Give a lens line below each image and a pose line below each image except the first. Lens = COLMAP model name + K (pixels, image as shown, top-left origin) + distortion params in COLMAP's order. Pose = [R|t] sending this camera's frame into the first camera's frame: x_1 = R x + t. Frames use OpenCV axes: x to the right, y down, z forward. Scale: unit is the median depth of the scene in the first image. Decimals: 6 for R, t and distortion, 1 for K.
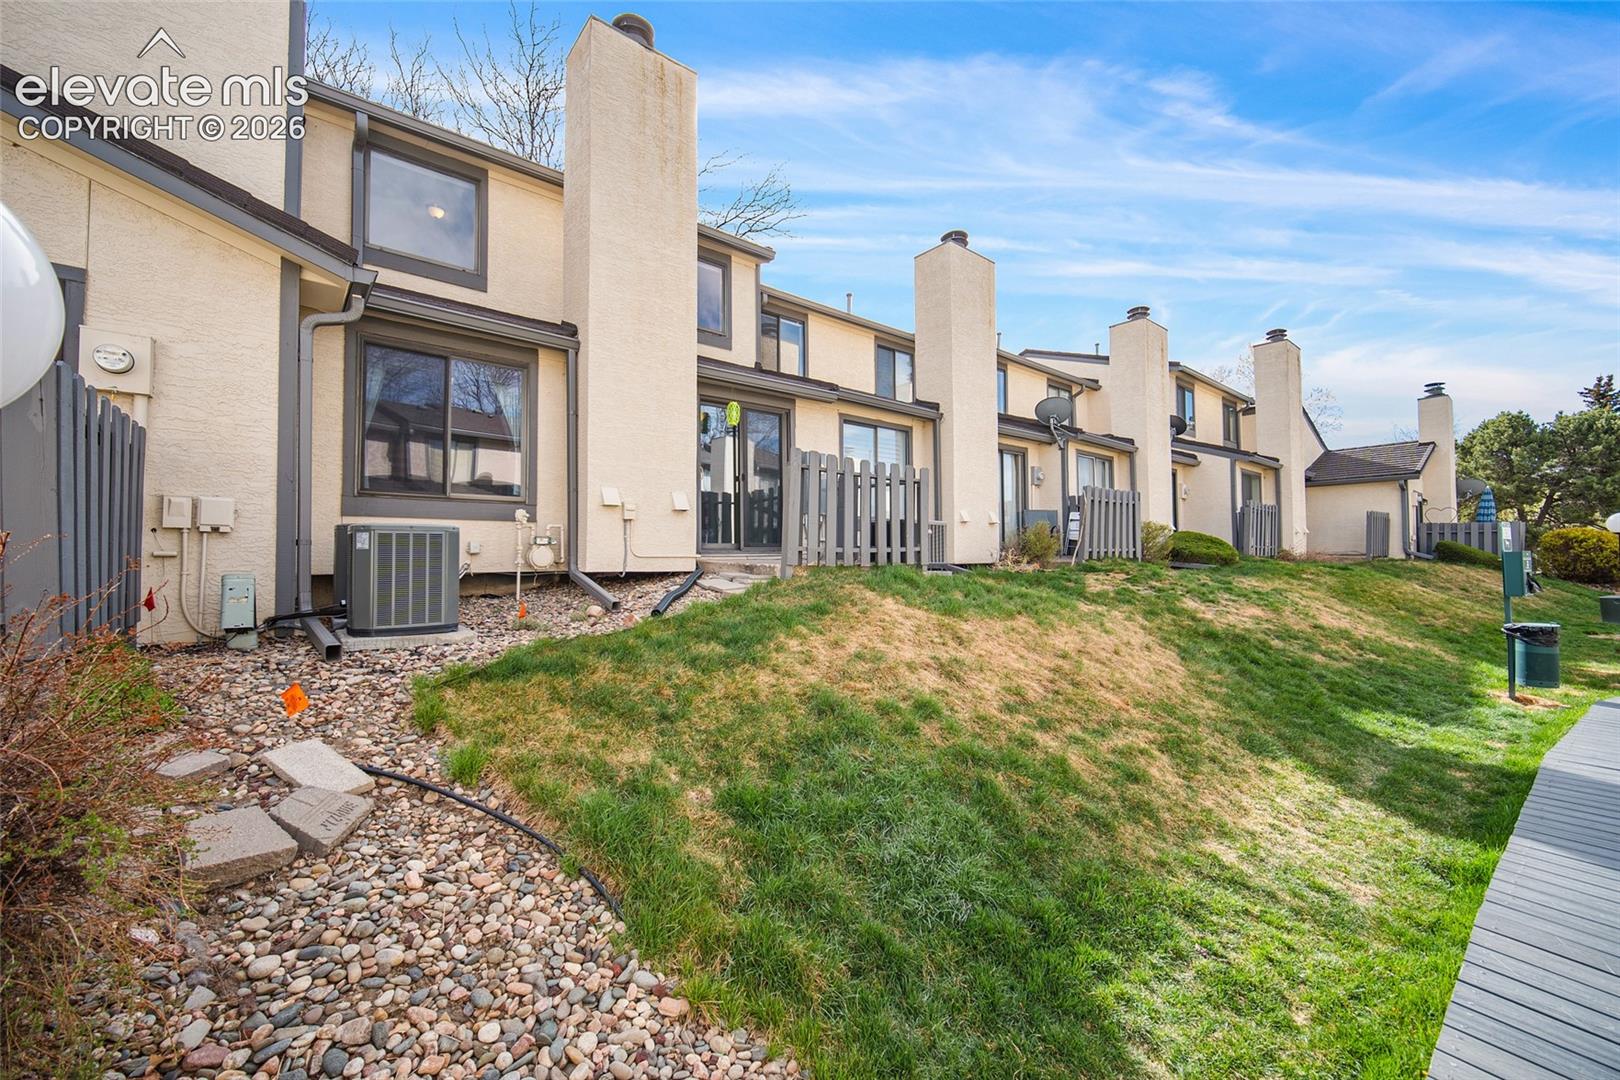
lens RADIAL K [[646.5, 0, 818.2], [0, 646.5, 527.9], [0, 0, 1]] dist [-0.001381, 0.000237]
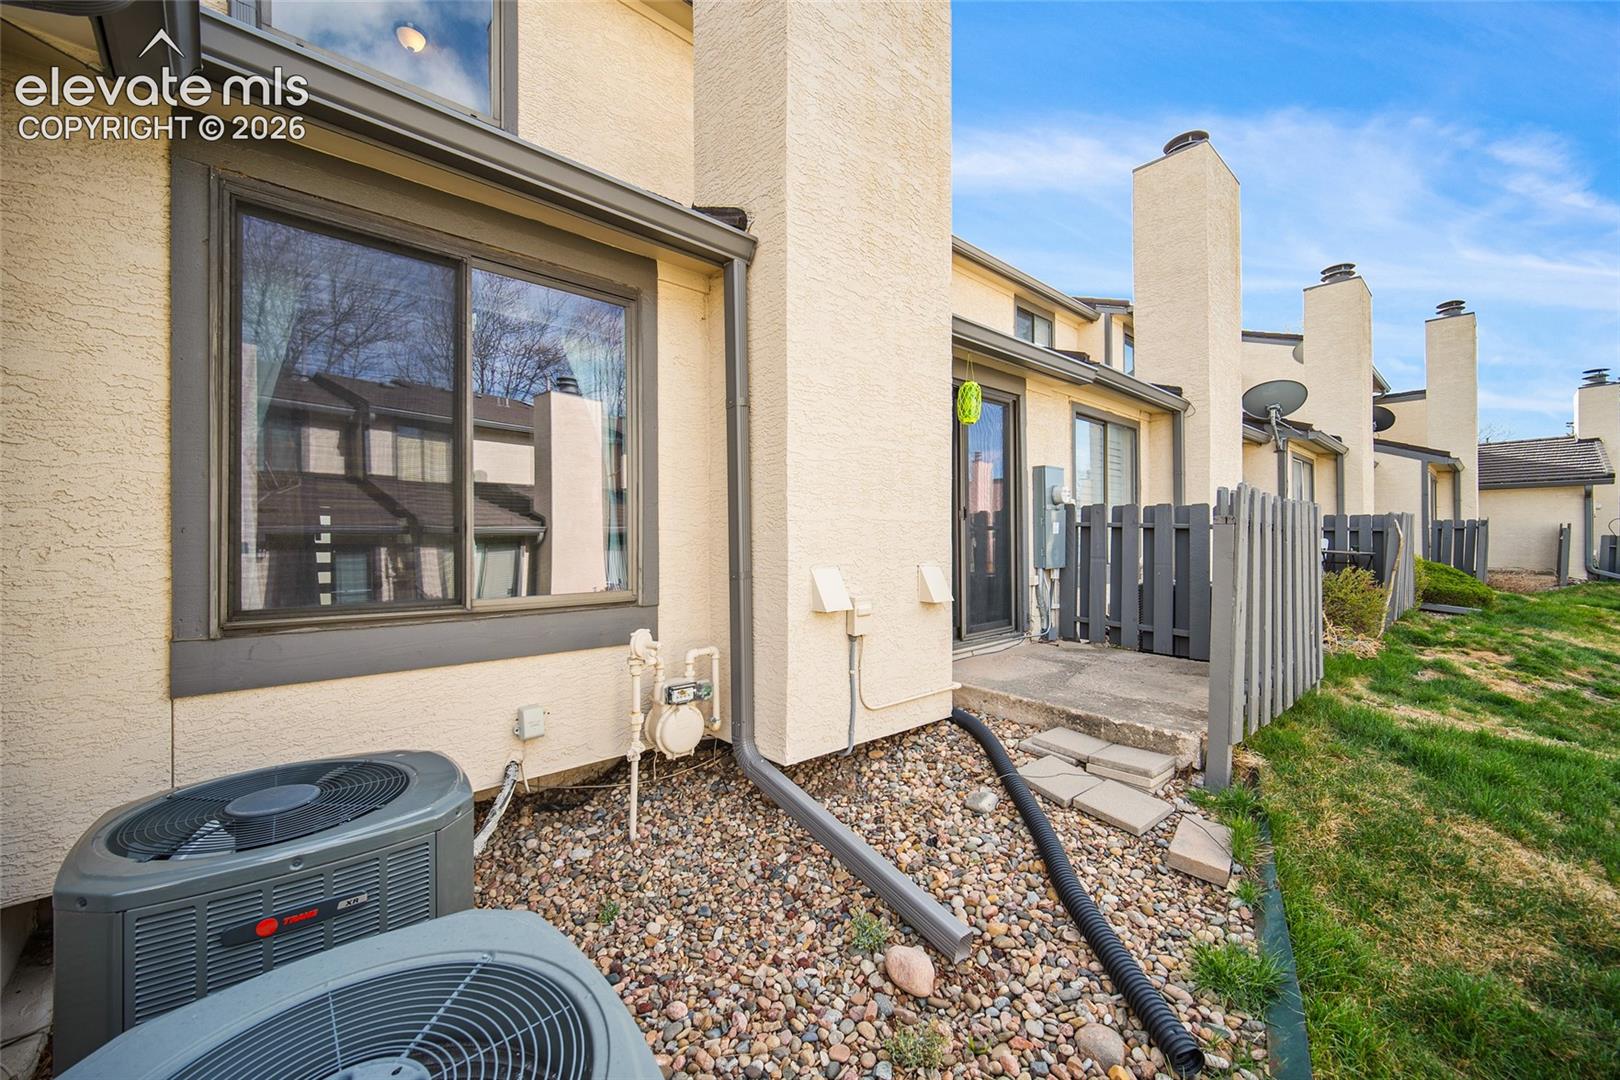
lens RADIAL K [[646.5, 0, 818.2], [0, 646.5, 527.9], [0, 0, 1]] dist [-0.001381, 0.000237]
pose [[0.999136, 0.002633, 0.041468, -0.324132], [-0.003768, 0.999620, 0.027314, -0.096794], [-0.041380, -0.027447, 0.998766, 0.514612]]
